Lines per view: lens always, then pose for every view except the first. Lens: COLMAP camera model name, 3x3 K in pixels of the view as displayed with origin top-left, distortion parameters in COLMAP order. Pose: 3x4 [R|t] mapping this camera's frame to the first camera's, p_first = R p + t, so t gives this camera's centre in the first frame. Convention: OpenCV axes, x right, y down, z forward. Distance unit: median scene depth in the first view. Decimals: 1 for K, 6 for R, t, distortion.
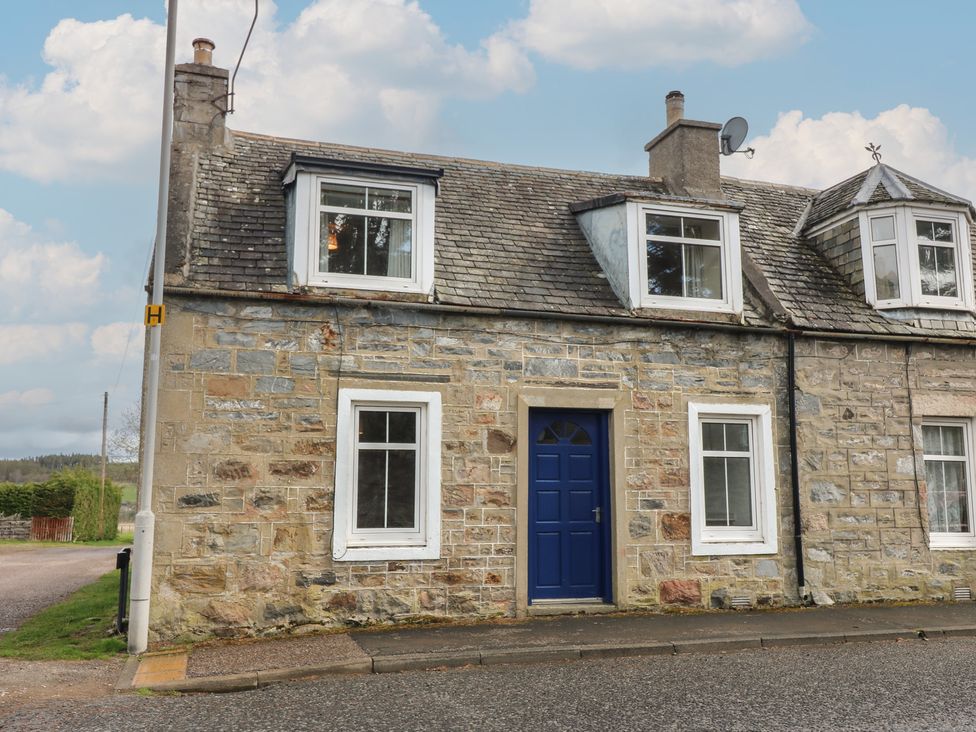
lens RADIAL K [[939.9, 0, 488.0], [0, 939.9, 366.0], [0, 0, 1]] dist [0.012479, 0.001195]
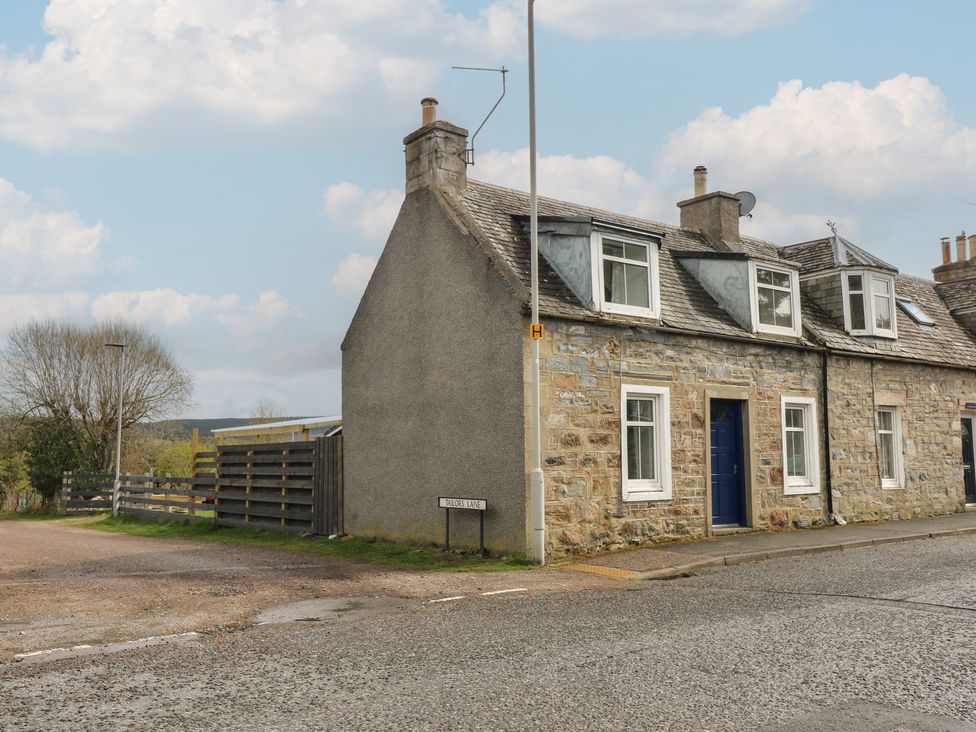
lens RADIAL K [[939.9, 0, 488.0], [0, 939.9, 366.0], [0, 0, 1]] dist [0.012479, 0.001195]
pose [[0.930347, 0.028992, 0.365532, -0.809392], [-0.042333, 0.998696, 0.028535, -0.033781], [-0.364229, -0.042021, 0.930361, -0.253640]]
